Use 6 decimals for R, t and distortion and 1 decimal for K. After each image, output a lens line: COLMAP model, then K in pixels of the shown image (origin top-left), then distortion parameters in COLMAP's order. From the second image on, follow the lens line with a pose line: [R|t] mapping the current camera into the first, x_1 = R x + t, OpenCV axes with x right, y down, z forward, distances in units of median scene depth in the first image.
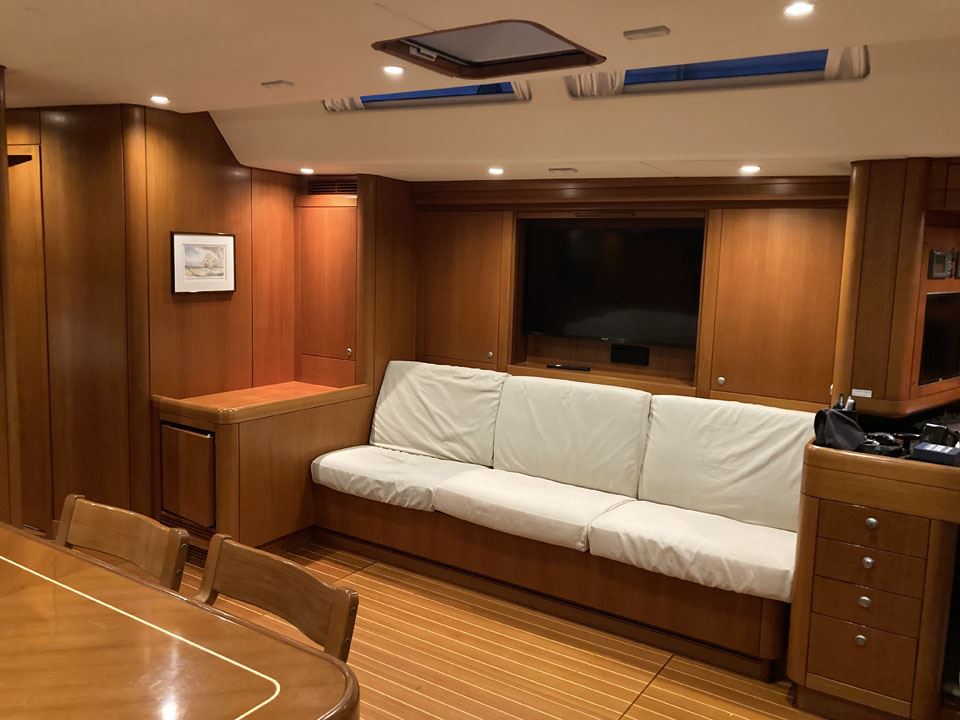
lens RADIAL K [[787.6, 0, 481.6], [0, 787.6, 359.6], [0, 0, 1]] dist [0.002932, 0.000026]
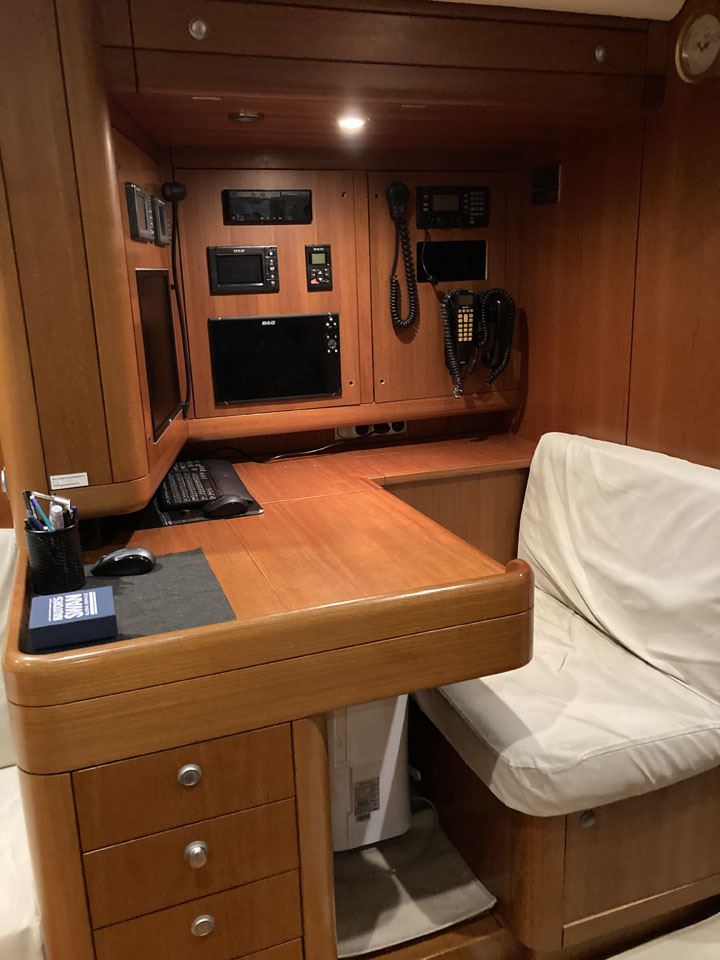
lens RADIAL K [[787.6, 0, 360.1], [0, 787.6, 477.3], [0, 0, 1]] dist [0.002932, 0.000026]
pose [[0.585574, -0.253484, 0.769967, 0.215062], [0.136045, 0.967109, 0.214922, -0.041803], [-0.799122, -0.021103, 0.600799, 0.571477]]
